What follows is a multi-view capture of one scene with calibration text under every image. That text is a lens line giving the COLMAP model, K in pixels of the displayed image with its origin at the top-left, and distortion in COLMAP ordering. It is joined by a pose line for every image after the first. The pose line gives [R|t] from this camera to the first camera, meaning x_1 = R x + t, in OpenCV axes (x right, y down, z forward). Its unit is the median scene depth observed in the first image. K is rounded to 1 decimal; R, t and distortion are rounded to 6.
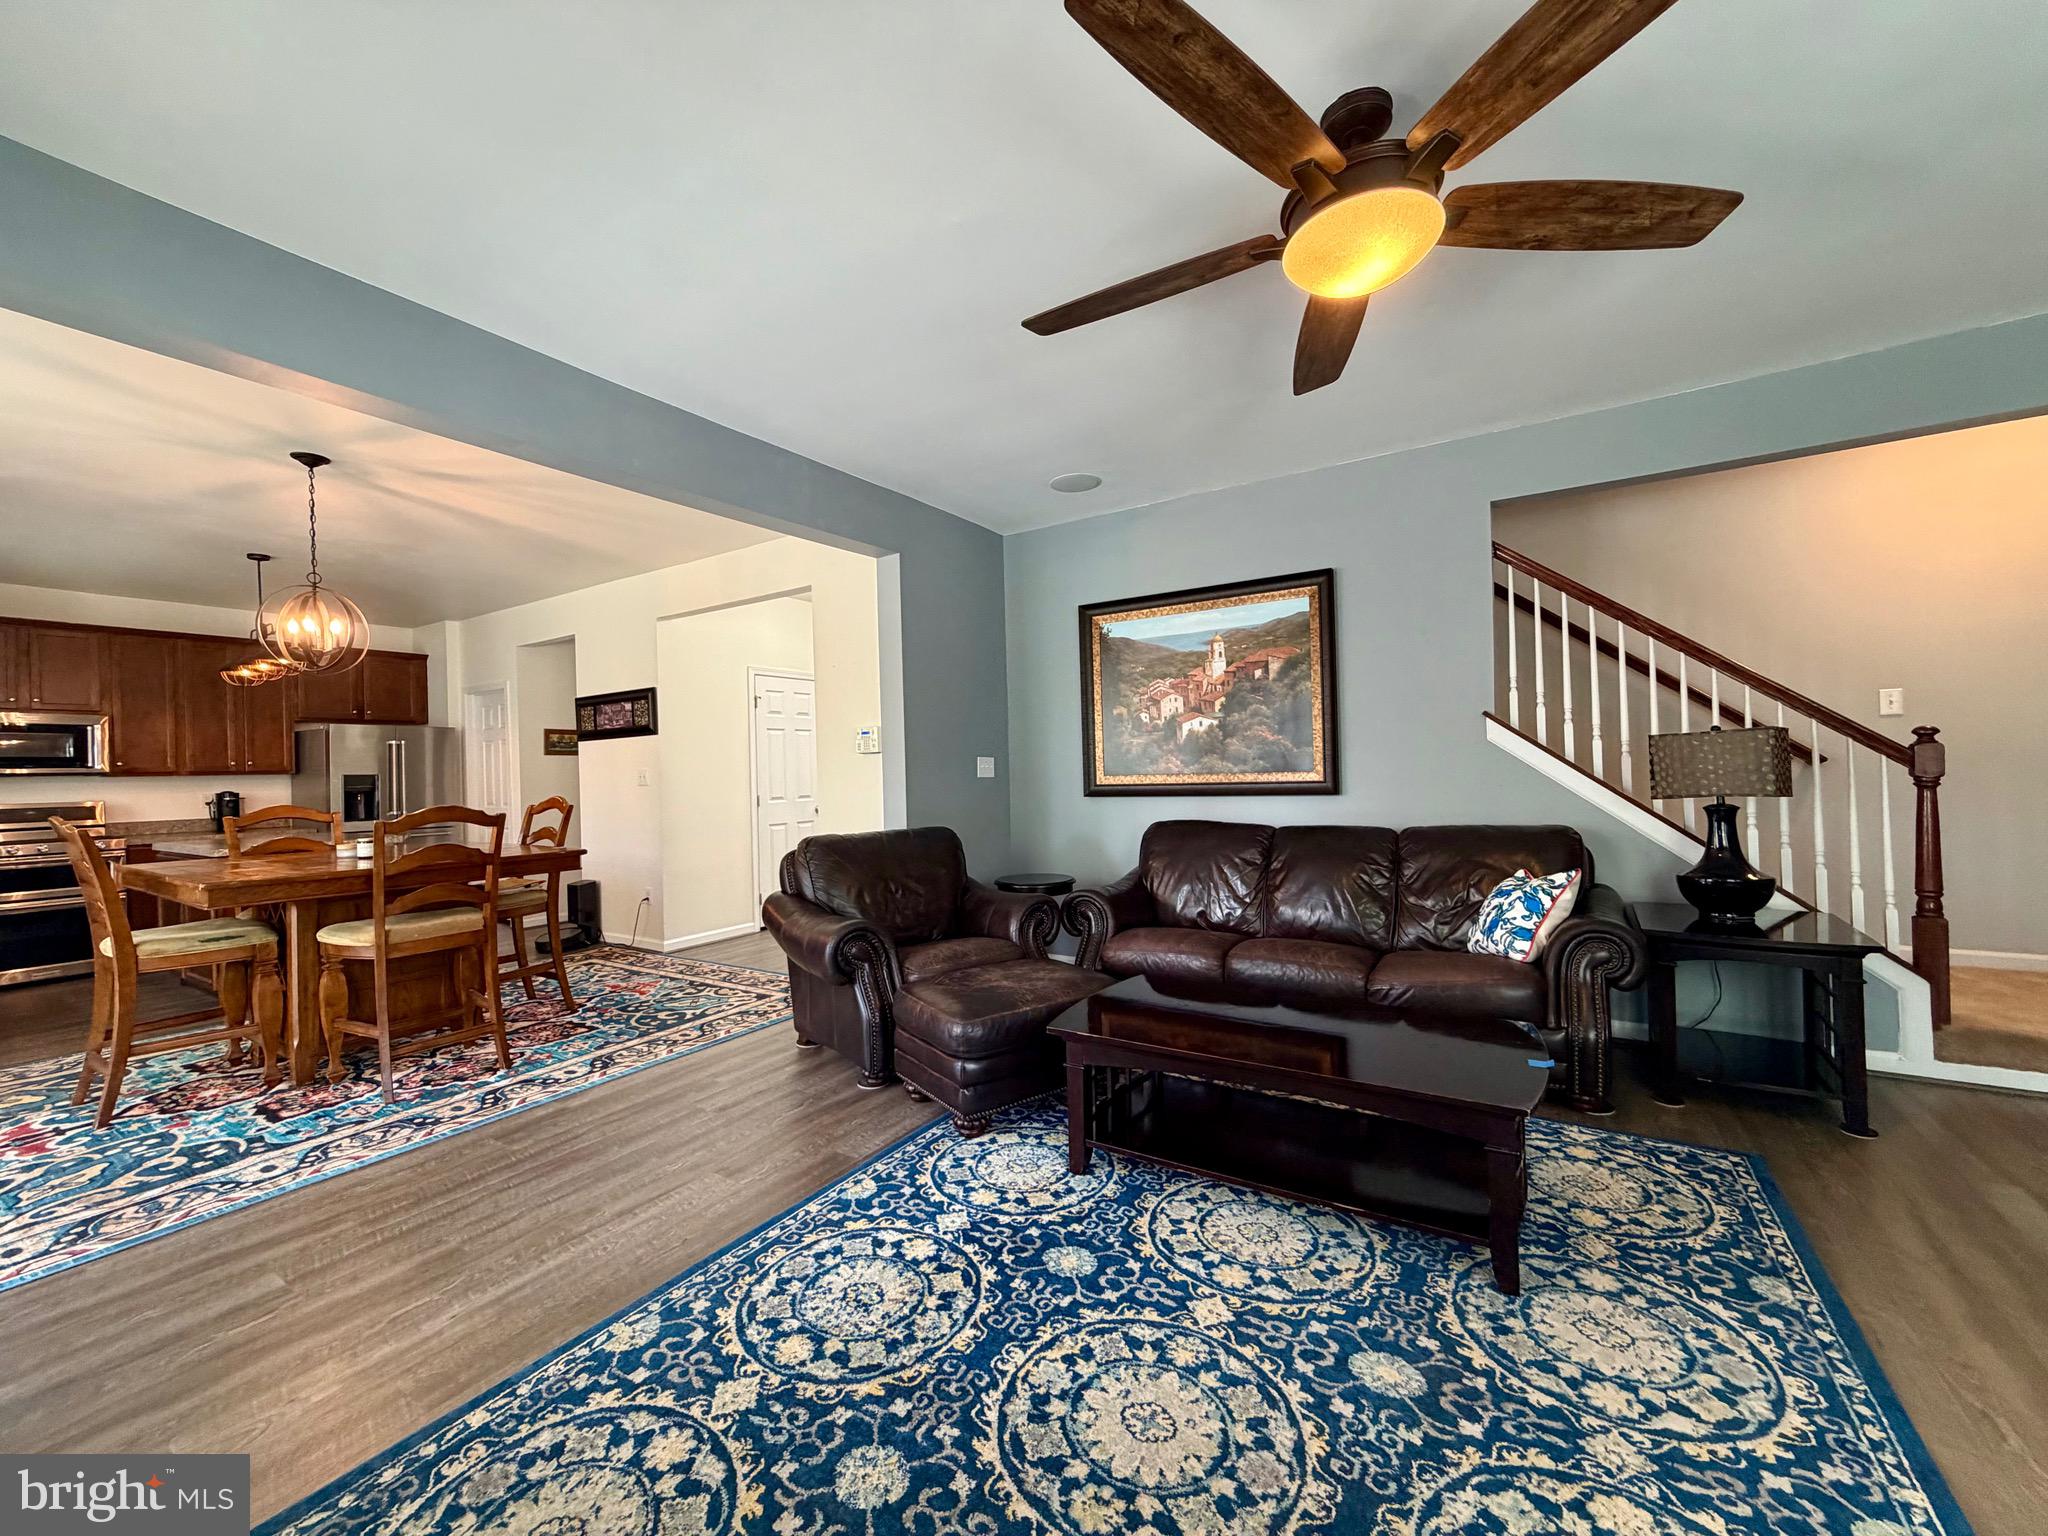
lens RADIAL K [[816.4, 0, 1017.2], [0, 816.4, 769.7], [0, 0, 1]] dist [0.000965, -0.000160]
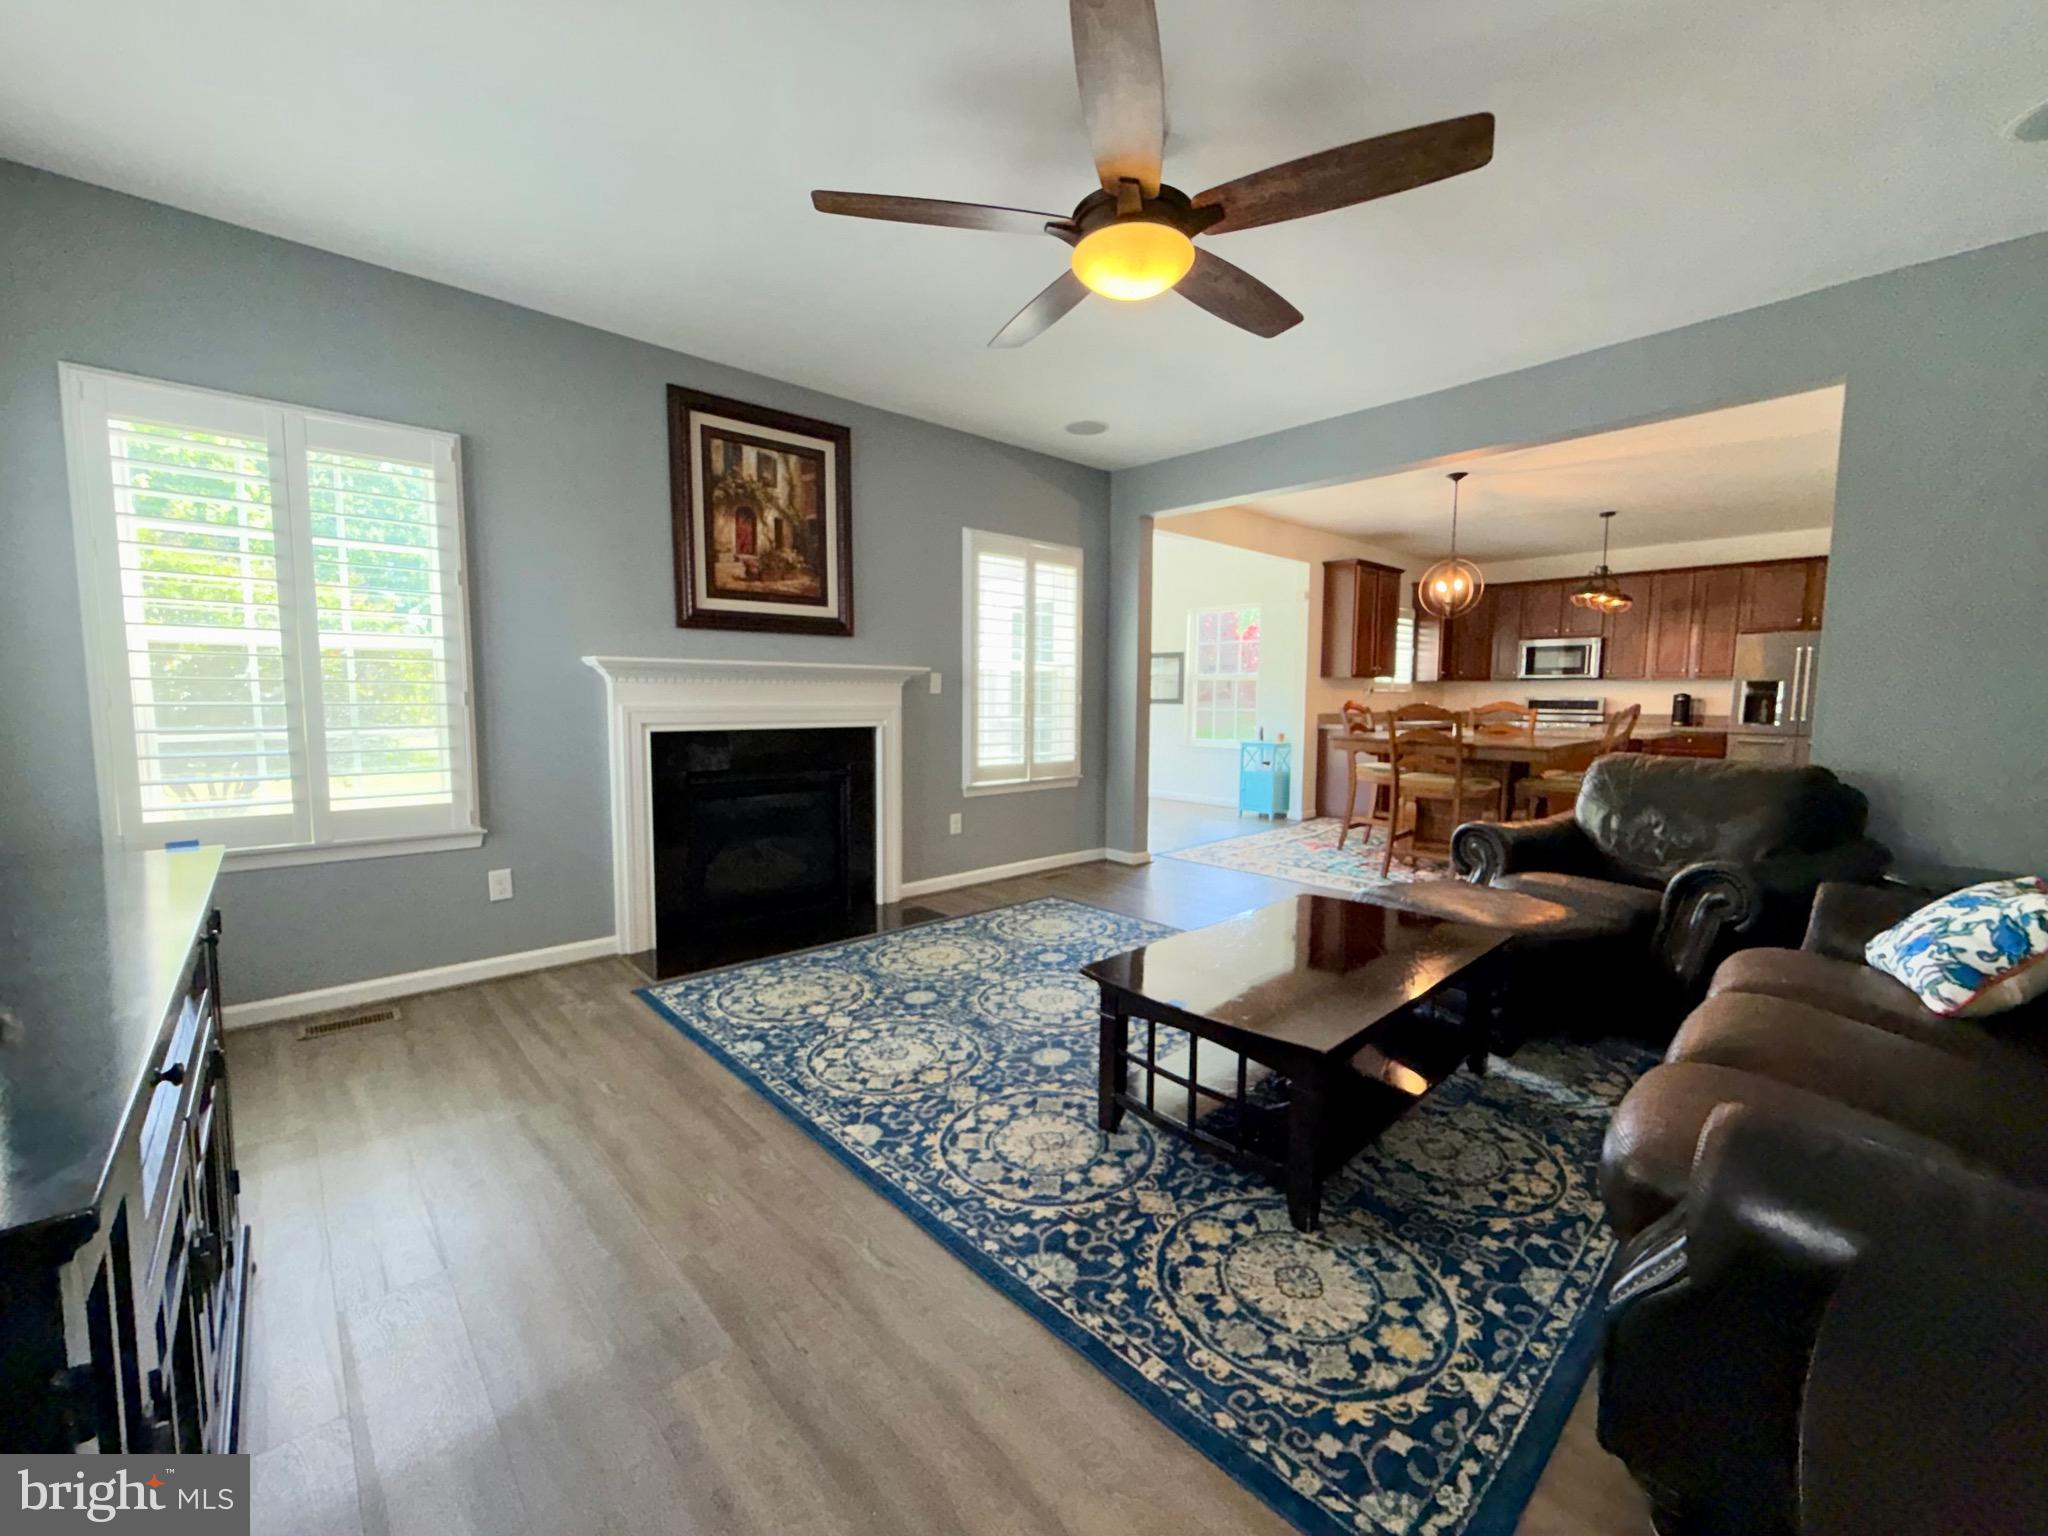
lens RADIAL K [[816.4, 0, 1017.9], [0, 816.4, 772.4], [0, 0, 1]] dist [0.000965, -0.000160]
pose [[-0.249671, 0.118383, -0.961067, 1.254835], [0.002278, 0.992568, 0.121671, -0.018829], [0.968328, 0.028188, -0.248085, 0.839762]]
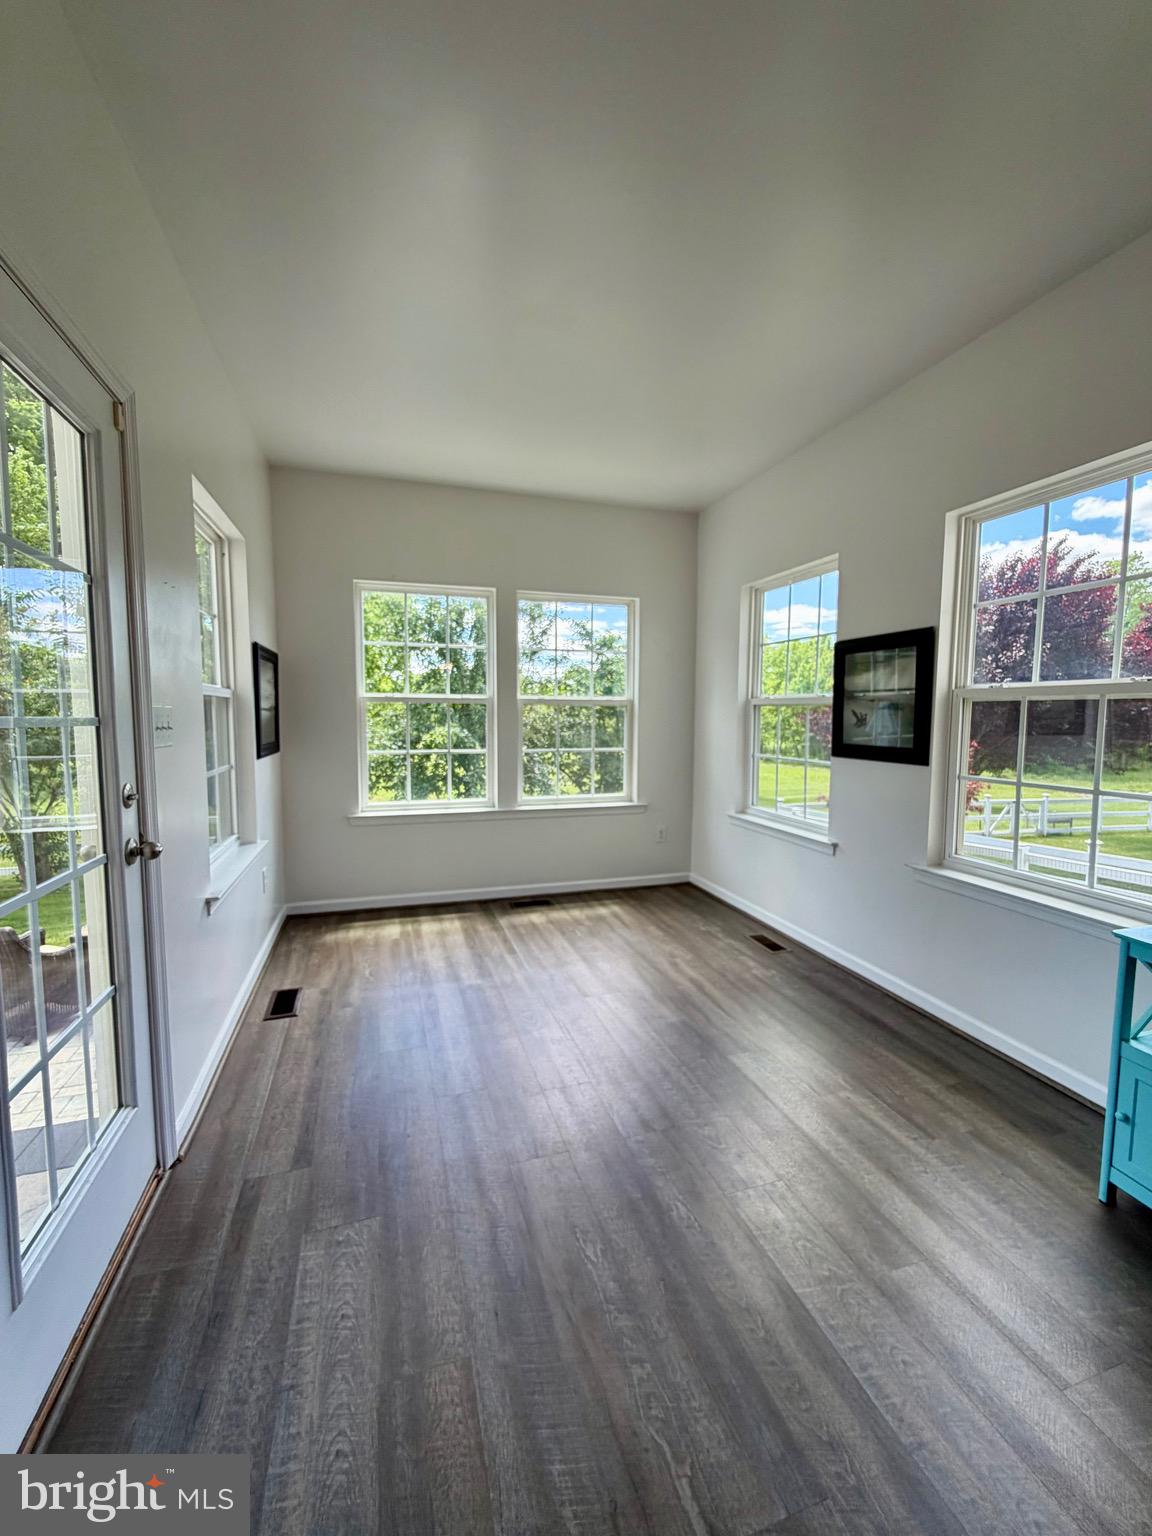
lens RADIAL K [[612.3, 0, 574.1], [0, 612.3, 763.2], [0, 0, 1]] dist [0.000965, -0.000160]
pose [[-0.634571, 0.084420, -0.768240, -1.156924], [0.011874, 0.994964, 0.099526, 0.010625], [0.772773, 0.054034, -0.632378, 0.840991]]
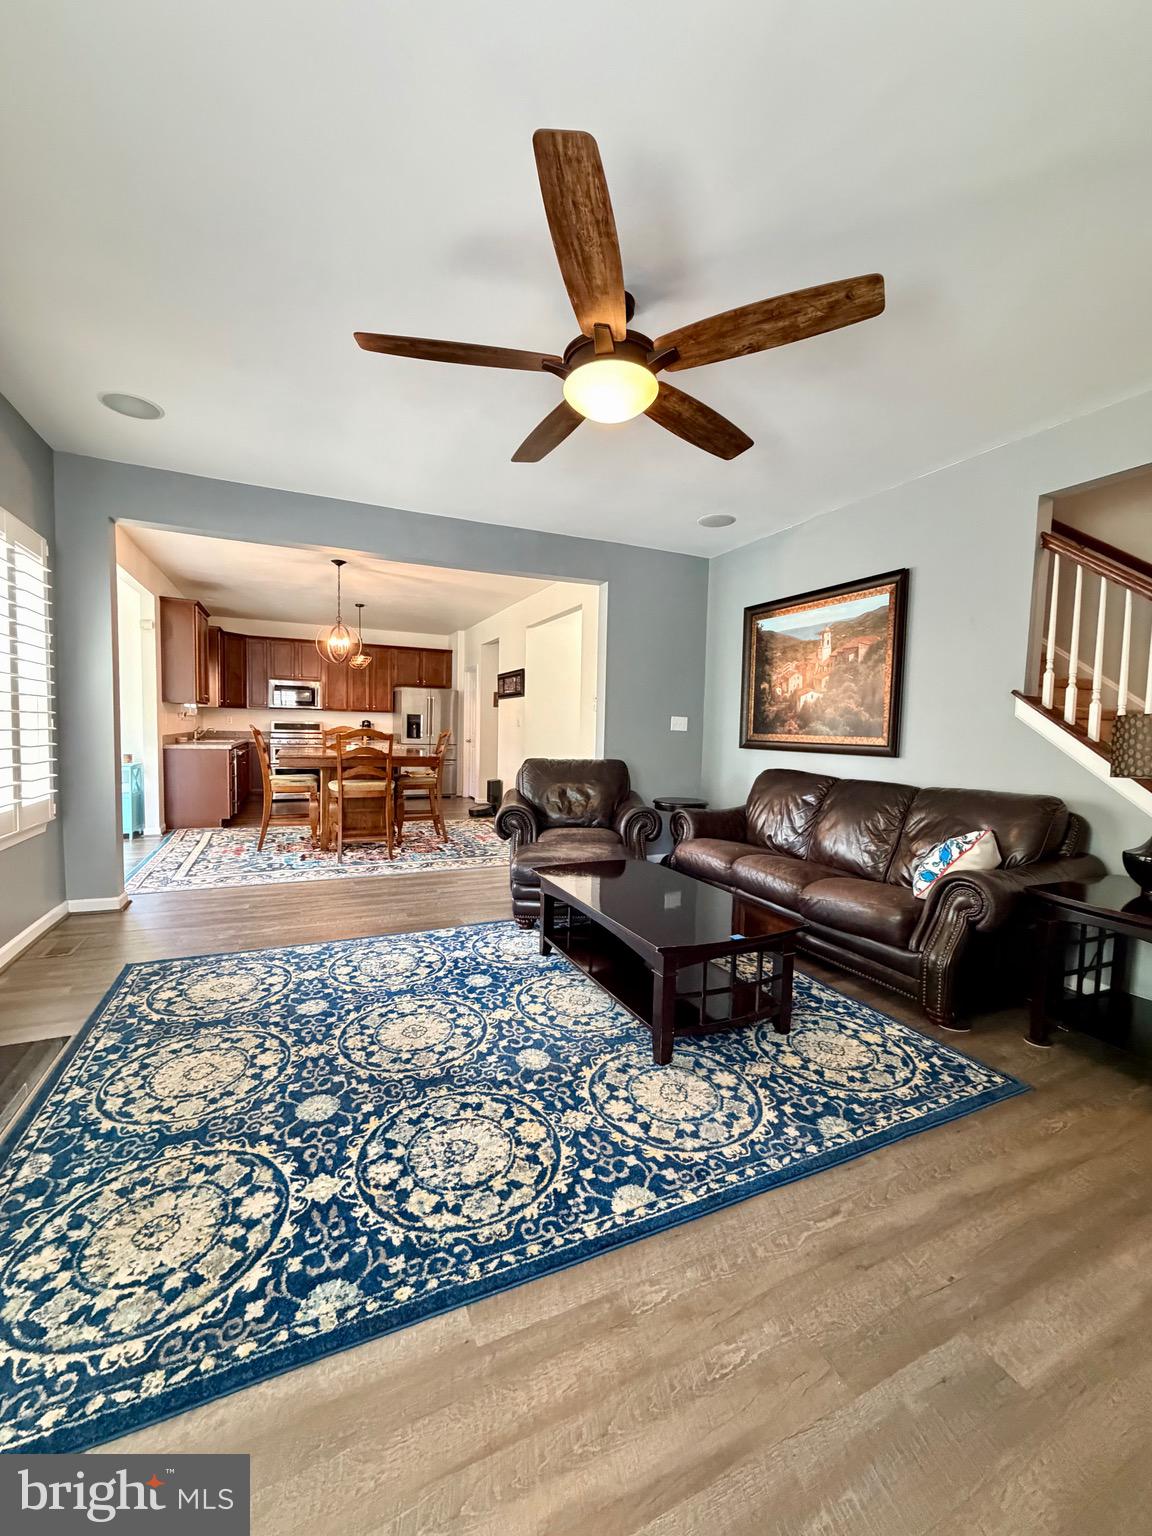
lens RADIAL K [[612.3, 0, 575.9], [0, 612.3, 763.8], [0, 0, 1]] dist [0.000965, -0.000160]
pose [[0.842920, 0.079185, -0.532181, 0.759096], [-0.046130, 0.996105, 0.075148, -0.010055], [0.536058, -0.038795, 0.843289, -0.040872]]
